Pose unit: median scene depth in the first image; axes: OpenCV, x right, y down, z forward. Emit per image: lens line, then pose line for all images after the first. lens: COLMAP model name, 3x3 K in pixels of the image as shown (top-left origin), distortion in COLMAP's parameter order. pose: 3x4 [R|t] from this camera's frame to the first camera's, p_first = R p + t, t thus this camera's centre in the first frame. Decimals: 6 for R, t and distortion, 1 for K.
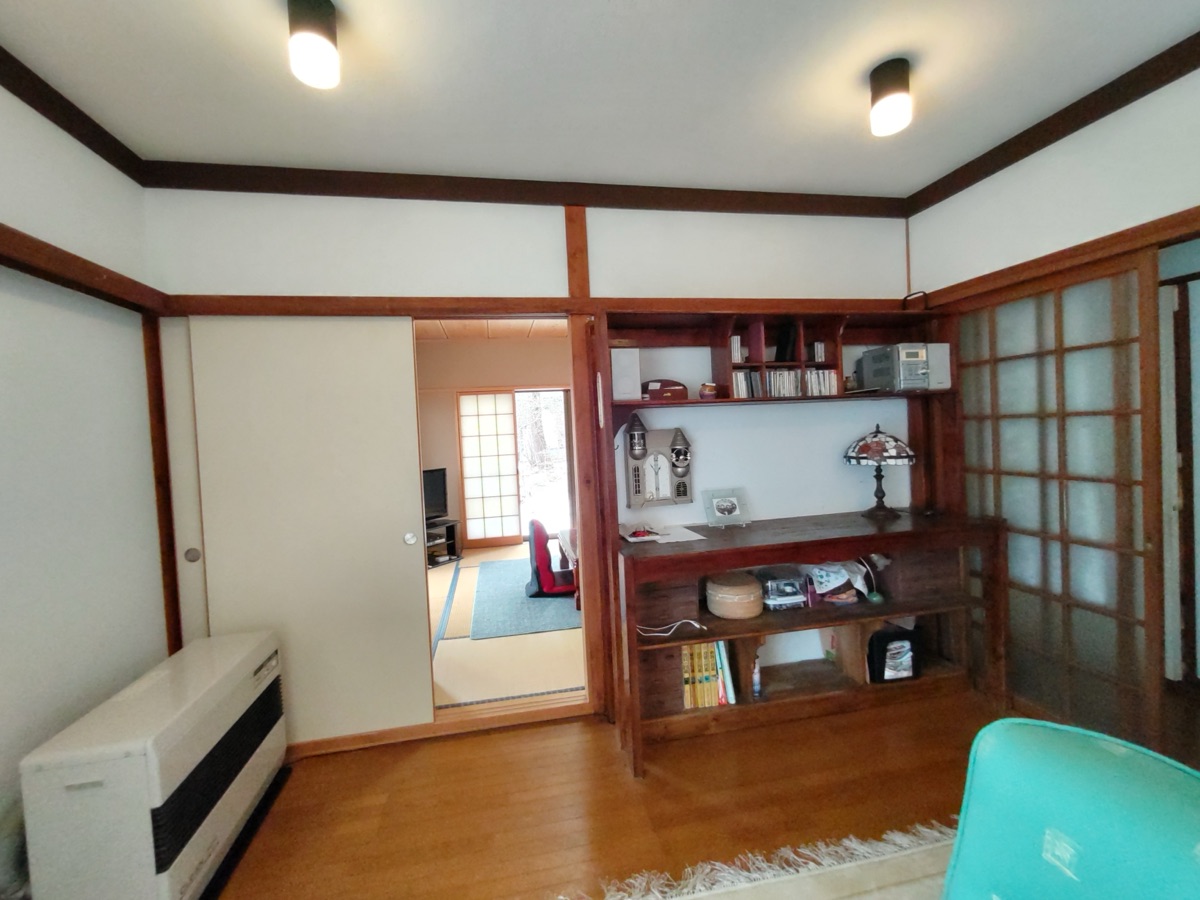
lens RADIAL K [[511.4, 0, 593.1], [0, 511.4, 446.4], [0, 0, 1]] dist [-0.000916, 0.000700]
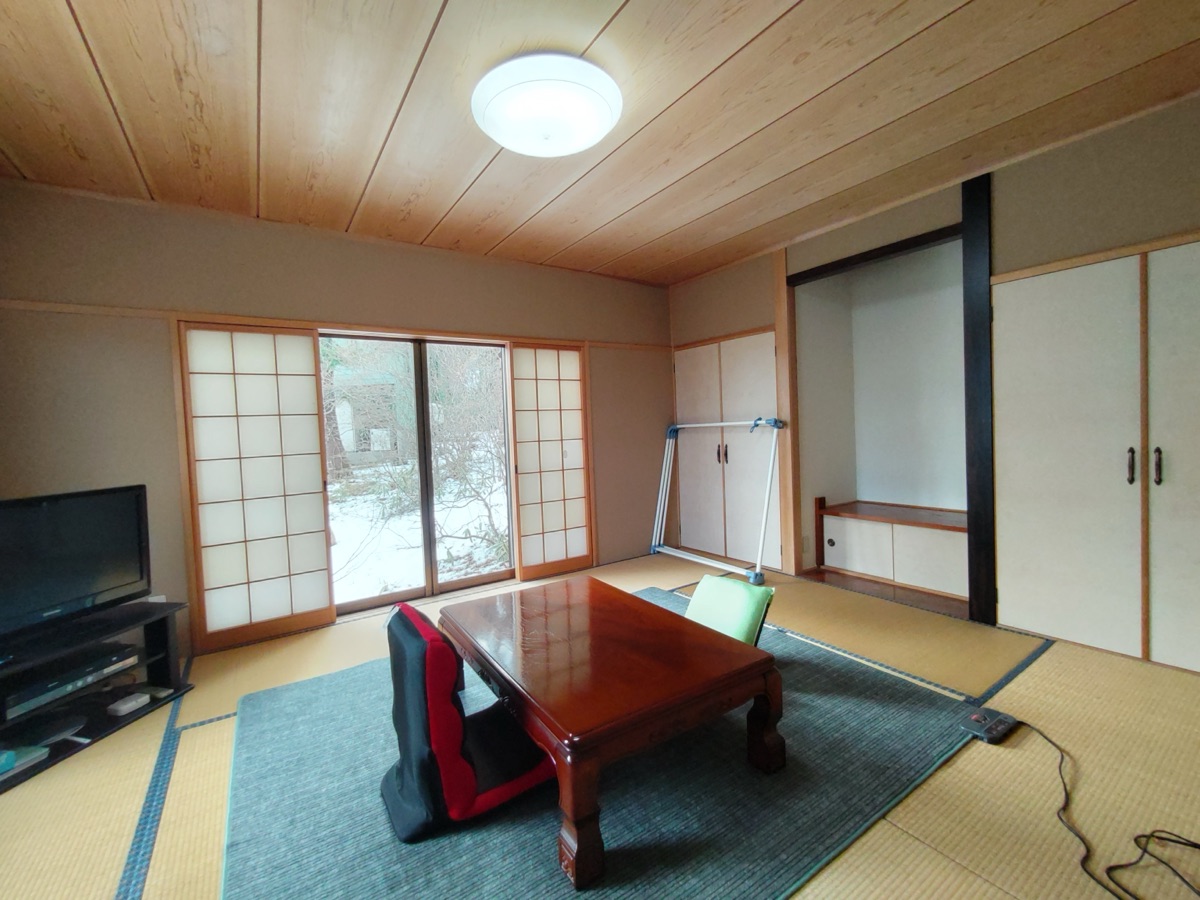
lens RADIAL K [[511.4, 0, 605.0], [0, 511.4, 446.0], [0, 0, 1]] dist [-0.000916, 0.000700]
pose [[0.918652, -0.002610, 0.395058, -0.094826], [0.006035, 0.999954, -0.007428, 0.014324], [-0.395021, 0.009208, 0.918626, 0.424258]]
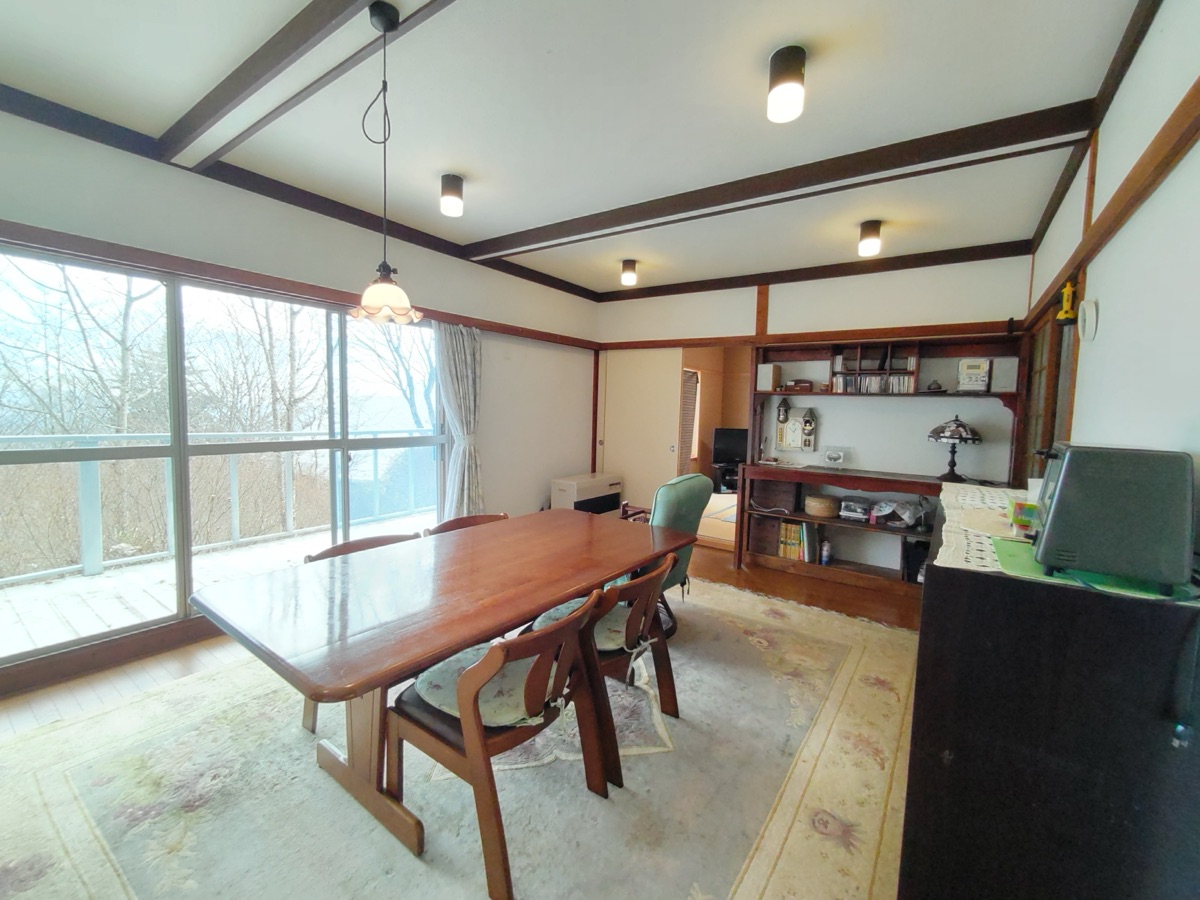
lens RADIAL K [[511.4, 0, 596.1], [0, 511.4, 446.1], [0, 0, 1]] dist [-0.000916, 0.000700]
pose [[0.693938, 0.123758, -0.709319, 0.941410], [-0.082516, 0.992297, 0.092404, -0.006530], [0.715291, -0.005593, 0.698804, -0.752371]]
